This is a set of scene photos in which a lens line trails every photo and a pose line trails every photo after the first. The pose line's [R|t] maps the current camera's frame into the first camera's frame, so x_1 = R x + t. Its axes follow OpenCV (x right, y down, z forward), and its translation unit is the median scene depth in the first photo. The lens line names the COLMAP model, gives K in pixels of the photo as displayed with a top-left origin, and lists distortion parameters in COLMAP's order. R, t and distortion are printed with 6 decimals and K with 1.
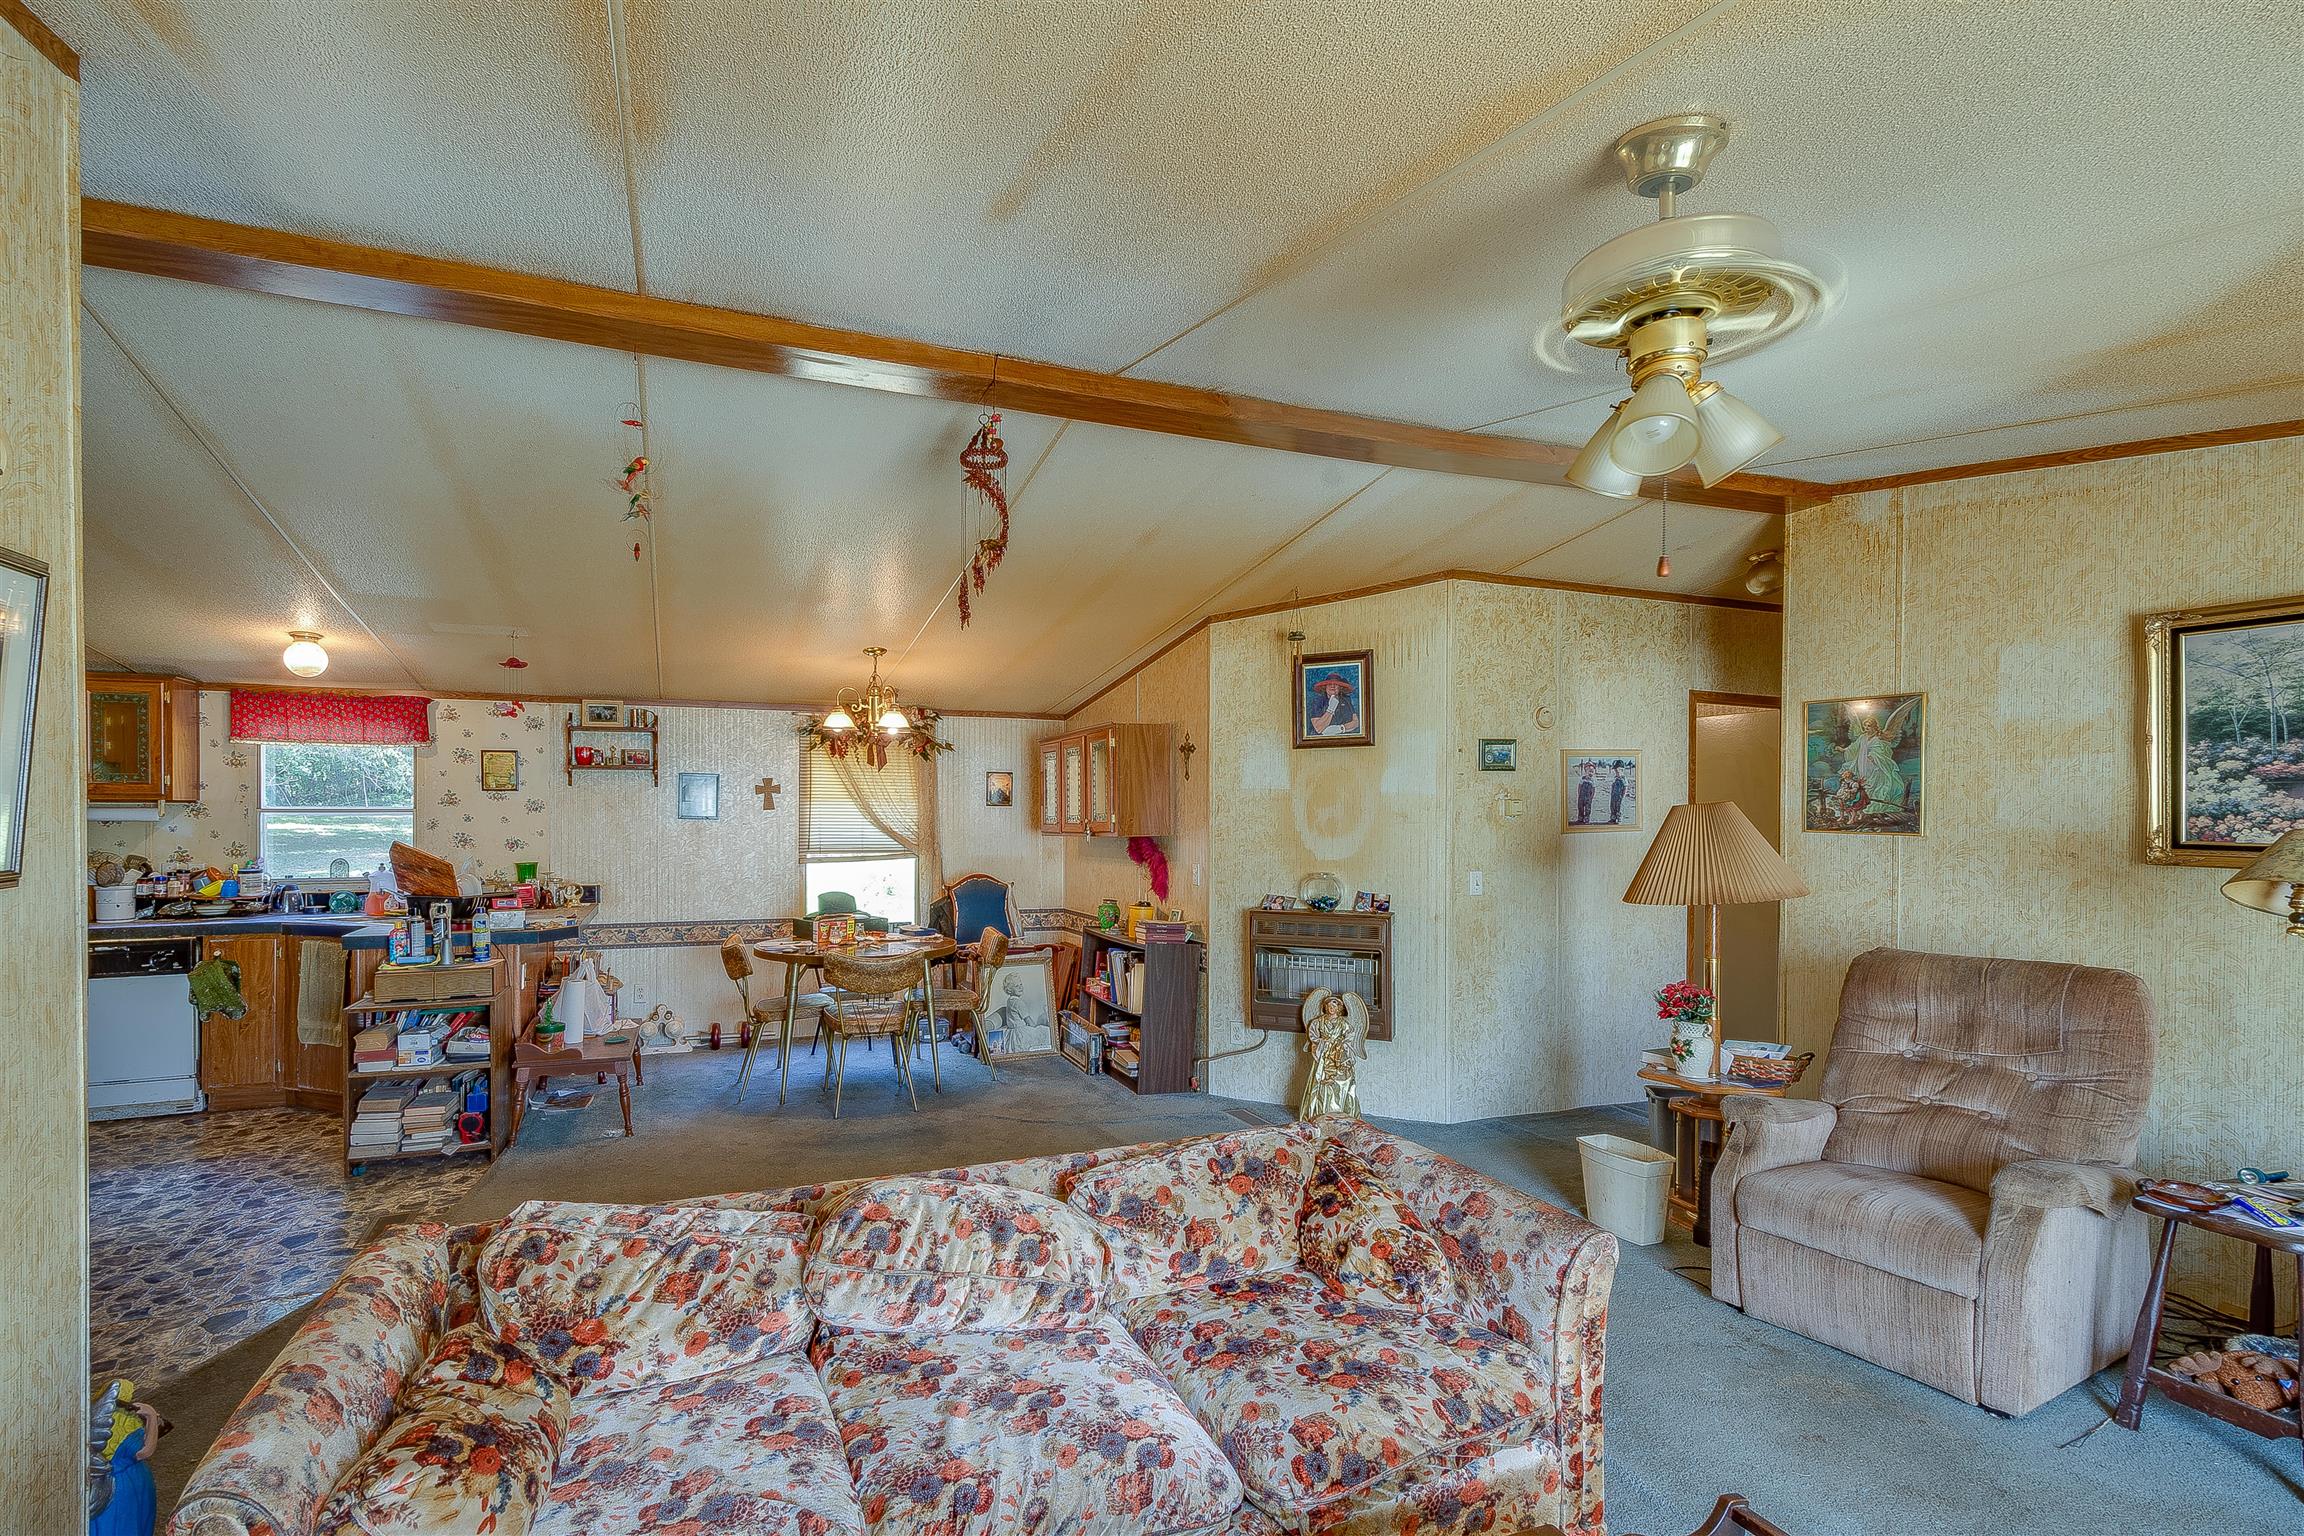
lens RADIAL K [[1034.9, 0, 1077.5], [0, 1034.9, 817.5], [0, 0, 1]] dist [0.013267, -0.005435]
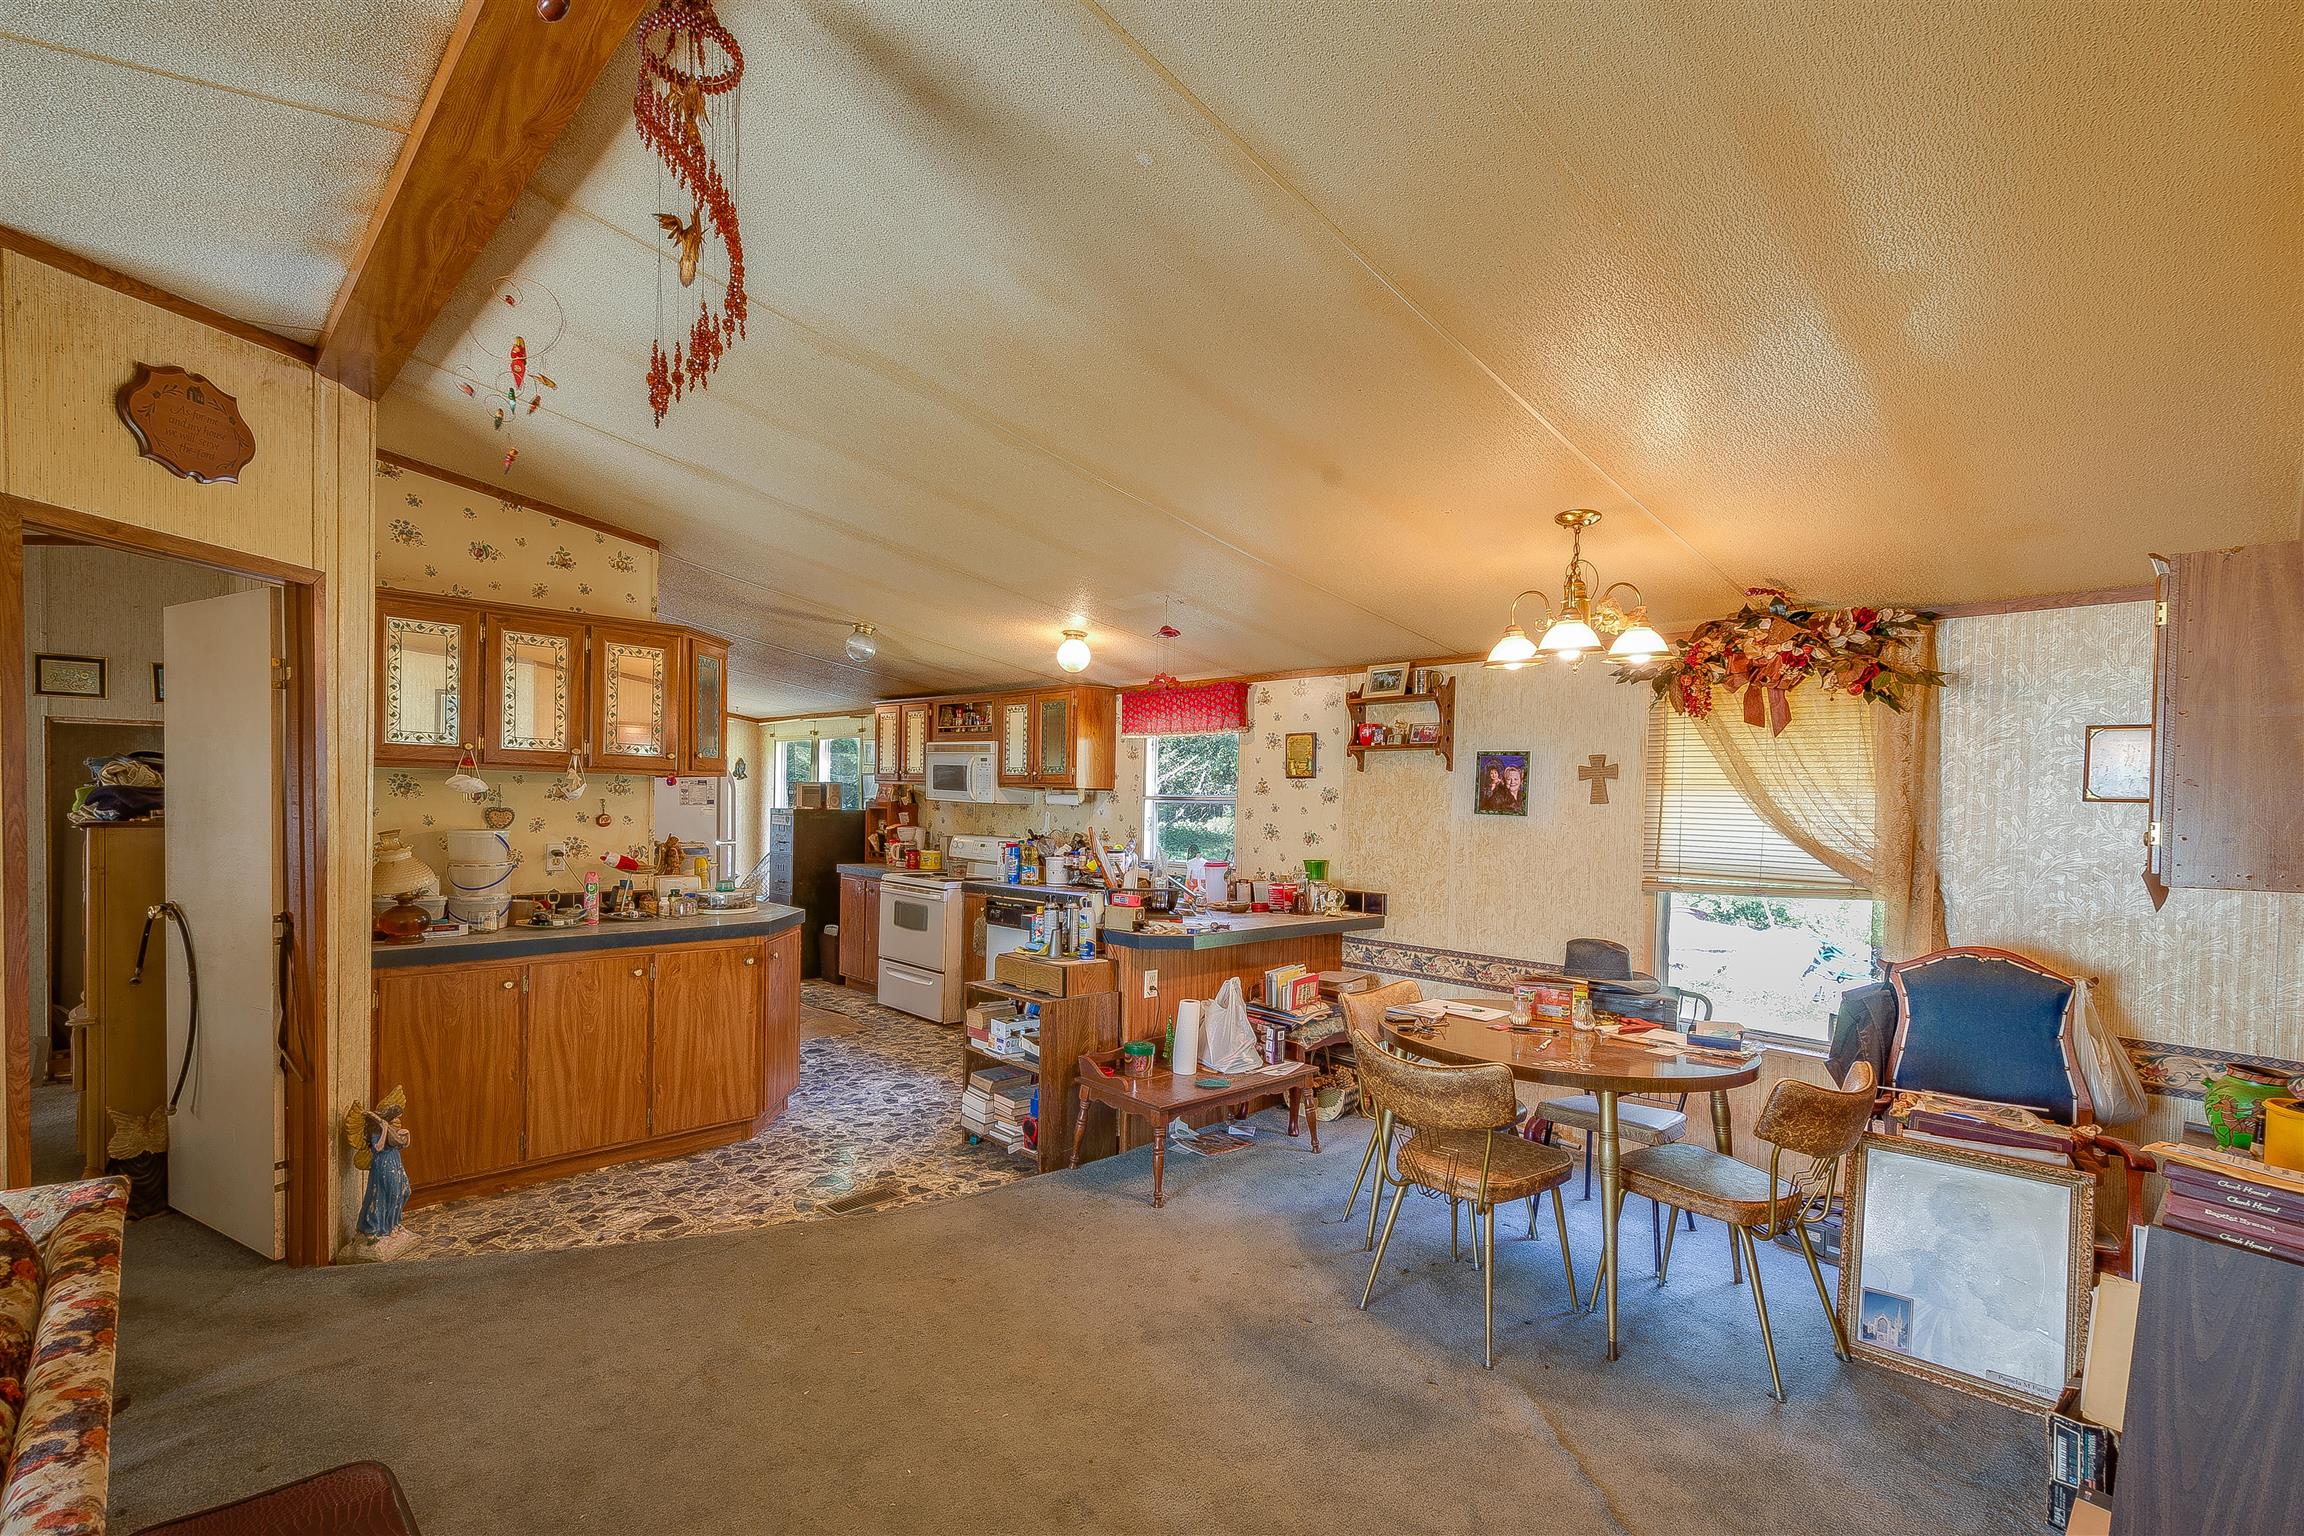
lens RADIAL K [[1034.9, 0, 1091.6], [0, 1034.9, 821.8], [0, 0, 1]] dist [0.013267, -0.005435]
pose [[0.362114, 0.026079, -0.931769, 0.241960], [-0.022219, 0.999566, 0.019342, -0.001495], [0.931869, 0.013699, 0.362536, 0.564610]]
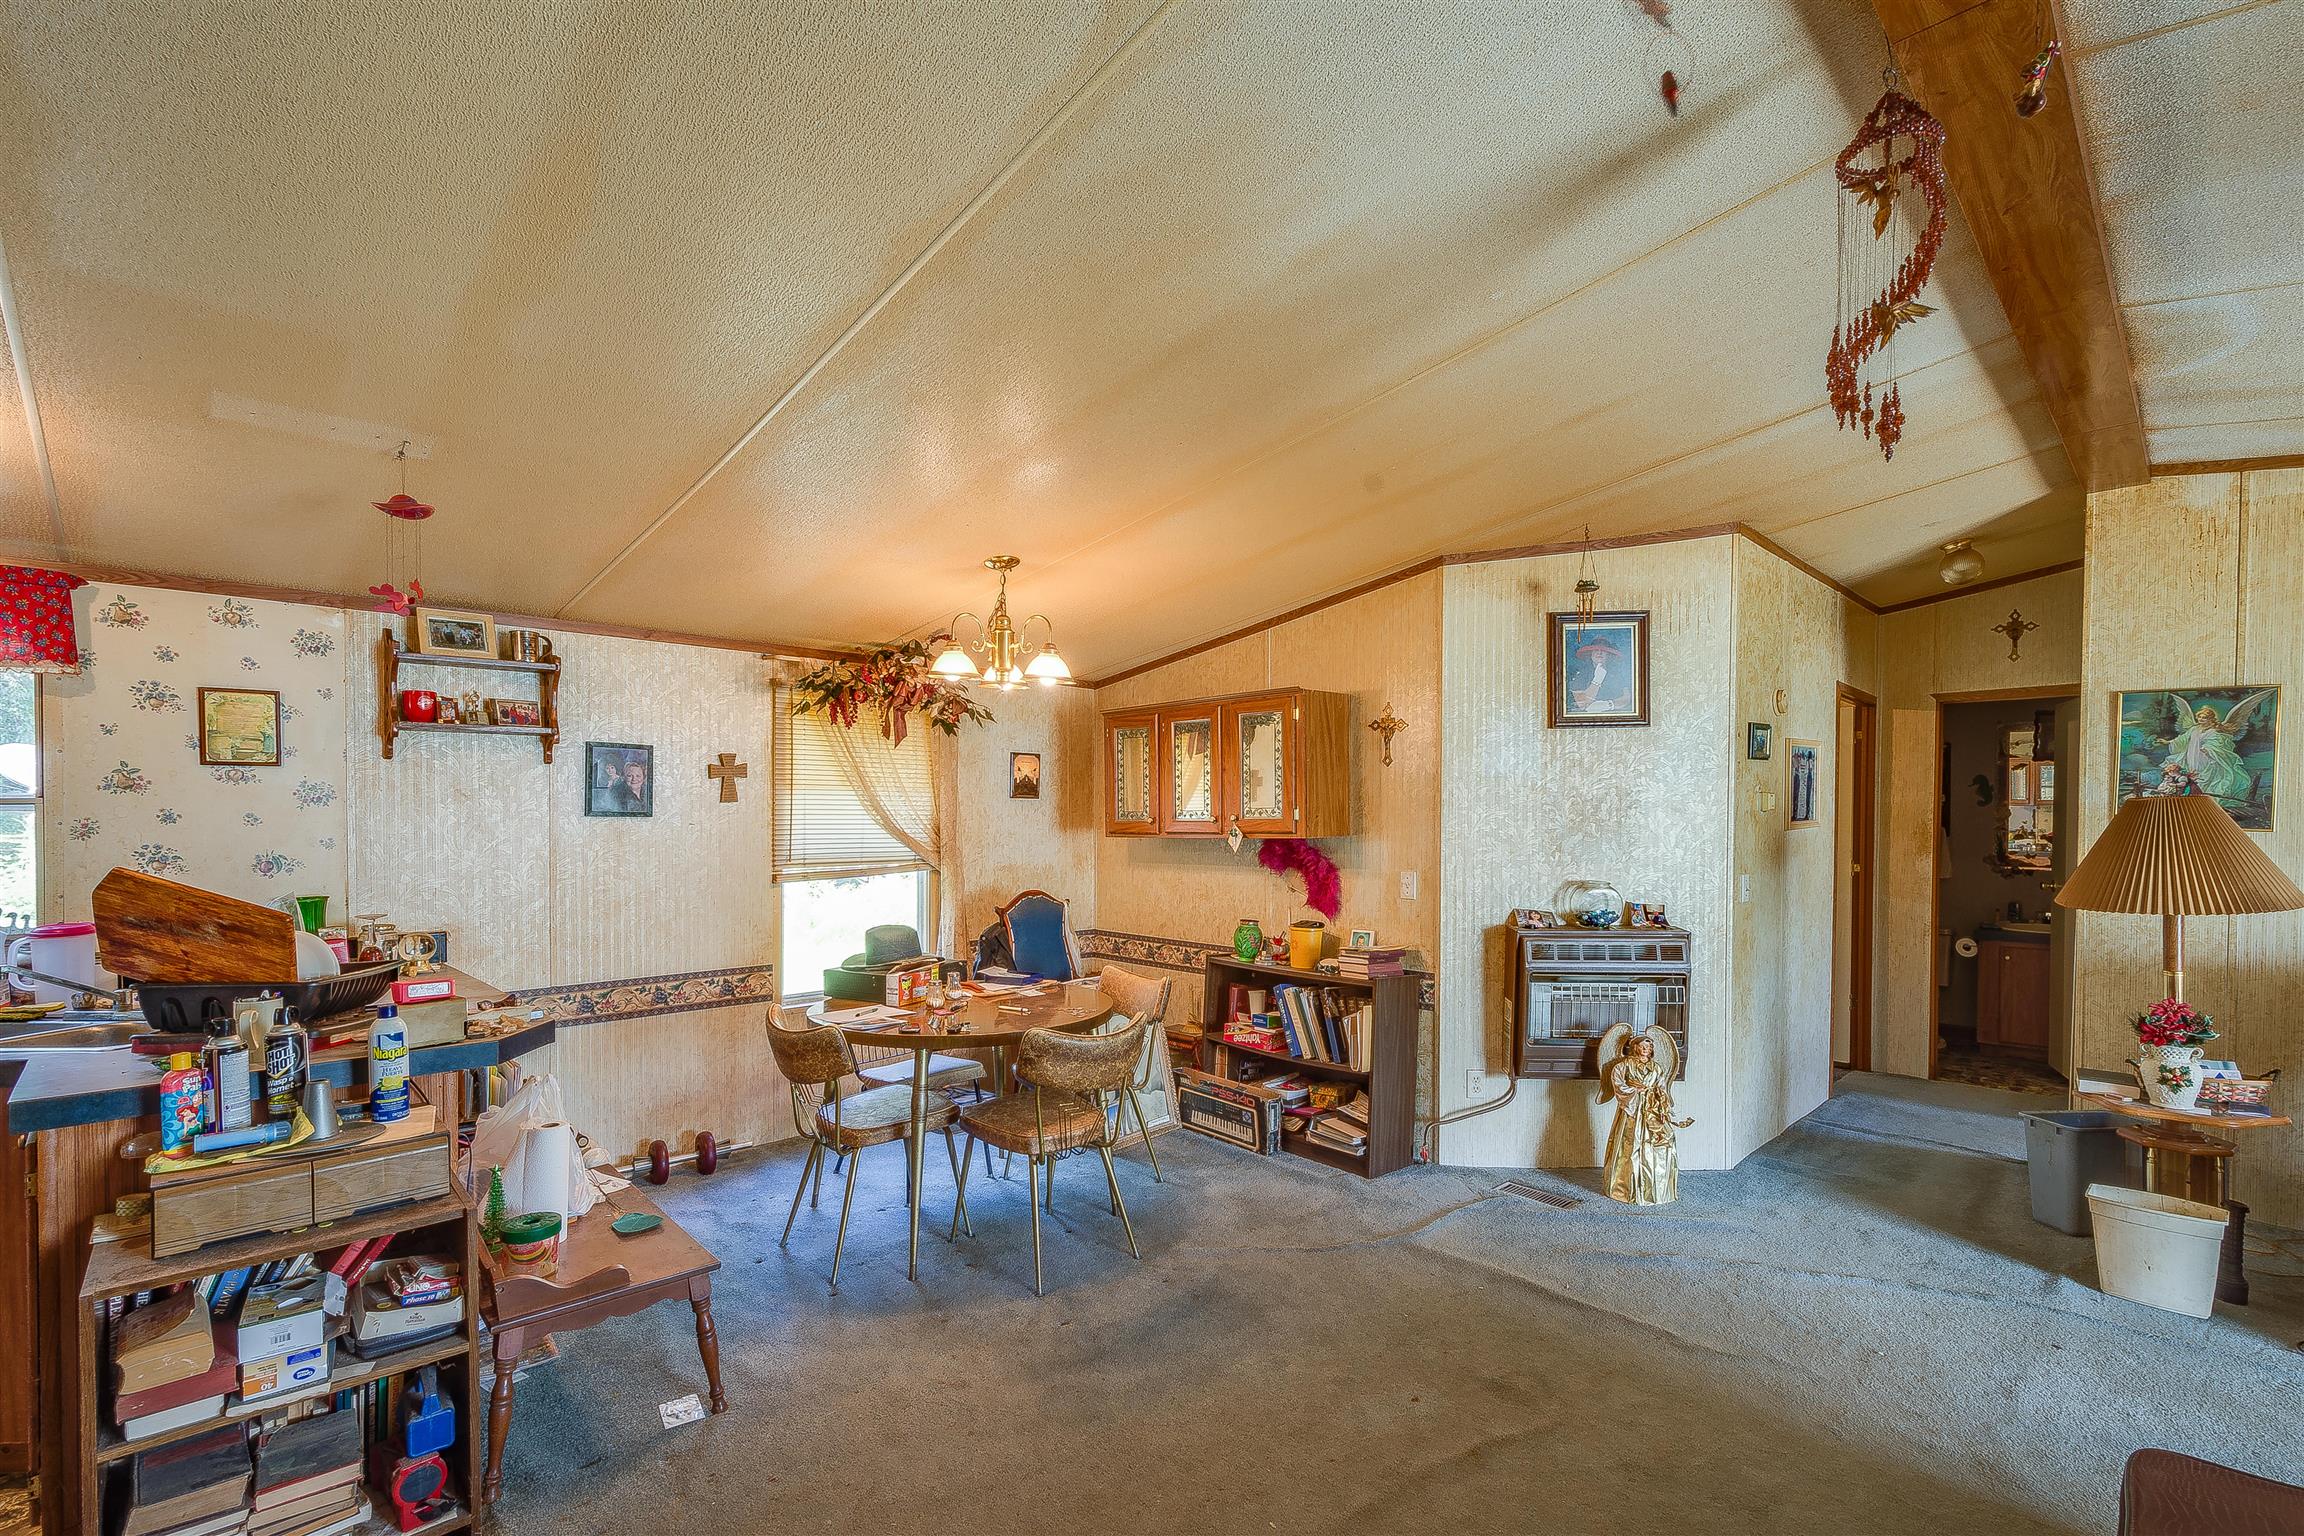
lens RADIAL K [[1034.9, 0, 1175.9], [0, 1034.9, 822.0], [0, 0, 1]] dist [0.013267, -0.005435]
pose [[0.919163, -0.005244, 0.393842, -0.362864], [0.001304, 0.999946, 0.010272, -0.001634], [-0.393875, -0.008928, 0.919121, 0.354522]]
